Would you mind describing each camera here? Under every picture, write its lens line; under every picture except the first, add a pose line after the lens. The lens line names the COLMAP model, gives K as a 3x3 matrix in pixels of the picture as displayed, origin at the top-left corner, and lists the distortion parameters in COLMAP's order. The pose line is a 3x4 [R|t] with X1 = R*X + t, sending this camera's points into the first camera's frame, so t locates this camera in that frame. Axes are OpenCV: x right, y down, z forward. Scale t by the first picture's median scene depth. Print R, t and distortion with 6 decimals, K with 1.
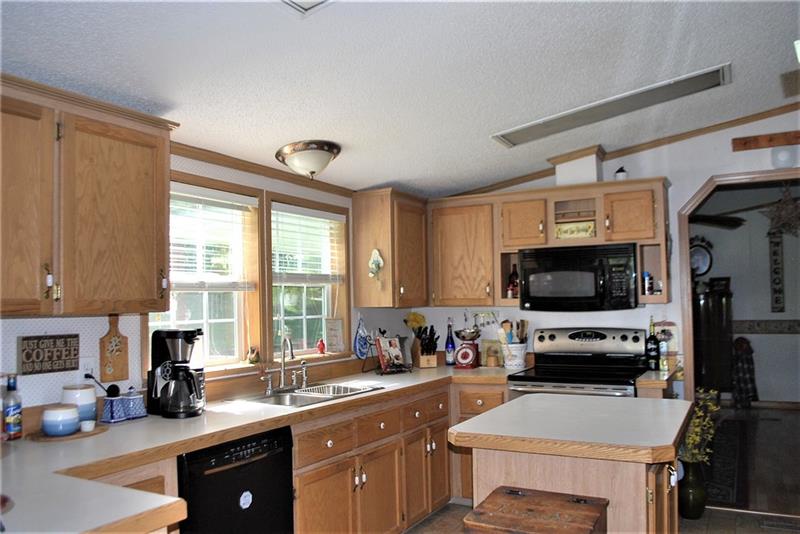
lens RADIAL K [[632.4, 0, 397.1], [0, 632.4, 272.0], [0, 0, 1]] dist [-0.056206, -0.002917]
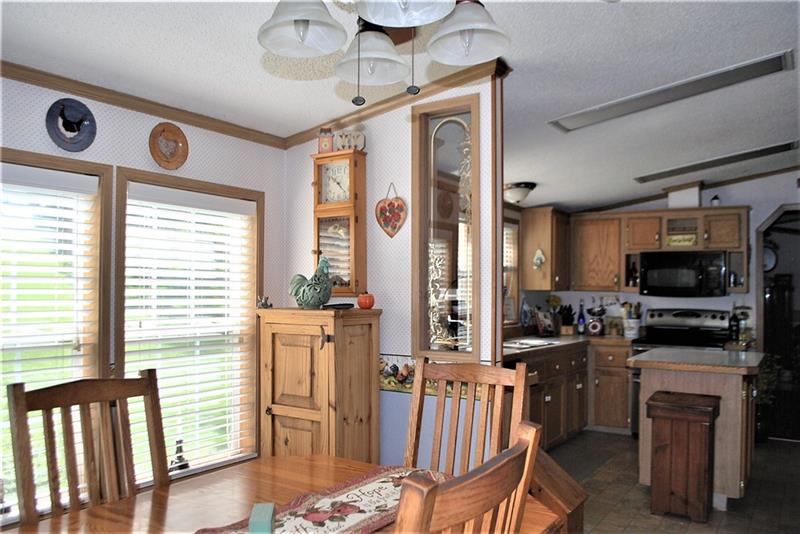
lens RADIAL K [[632.4, 0, 404.7], [0, 632.4, 272.7], [0, 0, 1]] dist [-0.056206, -0.002917]
pose [[0.997377, 0.027397, -0.066996, -0.241412], [-0.025783, 0.999359, 0.024851, -0.011228], [0.067634, -0.023059, 0.997444, -0.446423]]
